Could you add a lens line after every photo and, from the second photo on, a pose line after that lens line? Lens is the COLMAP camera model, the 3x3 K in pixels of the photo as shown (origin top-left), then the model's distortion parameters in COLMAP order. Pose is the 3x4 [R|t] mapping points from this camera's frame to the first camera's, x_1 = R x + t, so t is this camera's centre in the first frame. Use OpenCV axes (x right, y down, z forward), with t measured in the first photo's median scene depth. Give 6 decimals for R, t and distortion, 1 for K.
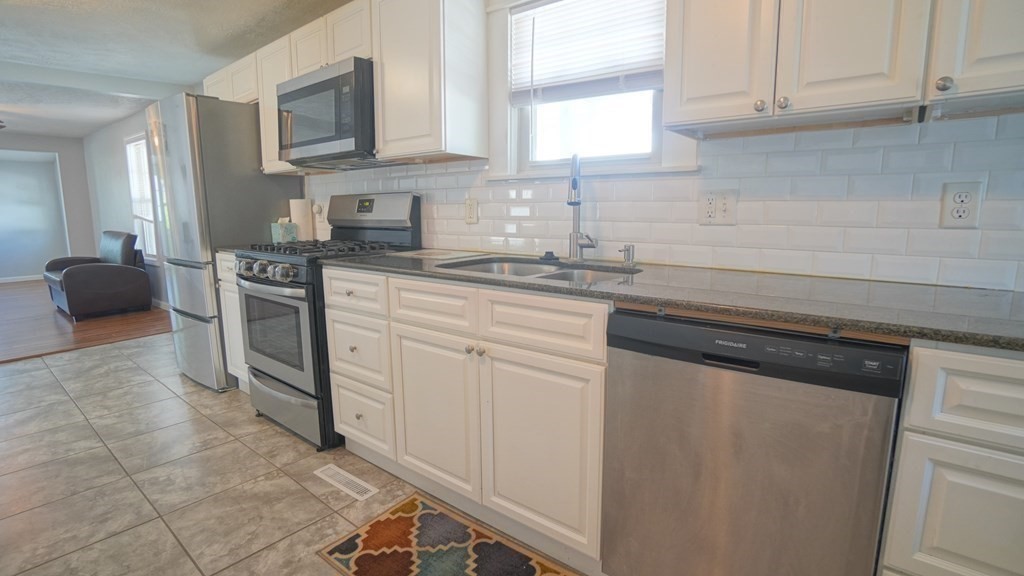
lens RADIAL K [[500.7, 0, 512.0], [0, 500.7, 288.0], [0, 0, 1]] dist [-0.065443, 0.025336]
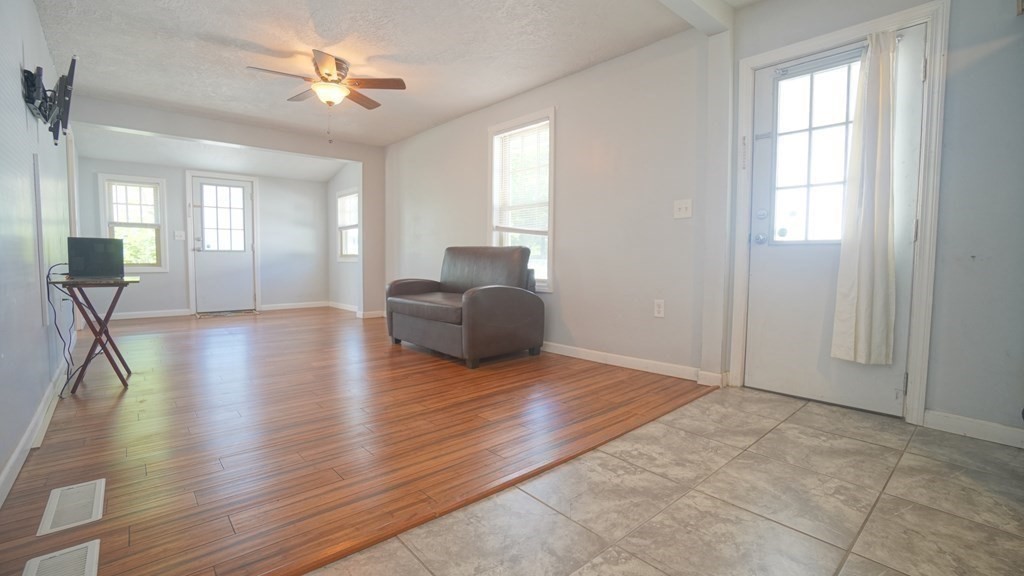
lens RADIAL K [[457.6, 0, 504.5], [0, 457.6, 286.2], [0, 0, 1]] dist [-0.064058, 0.024812]
pose [[0.984050, 0.020374, -0.176721, -1.746727], [-0.037343, 0.994944, -0.093236, 0.021704], [0.173928, 0.098348, 0.979835, 0.854771]]
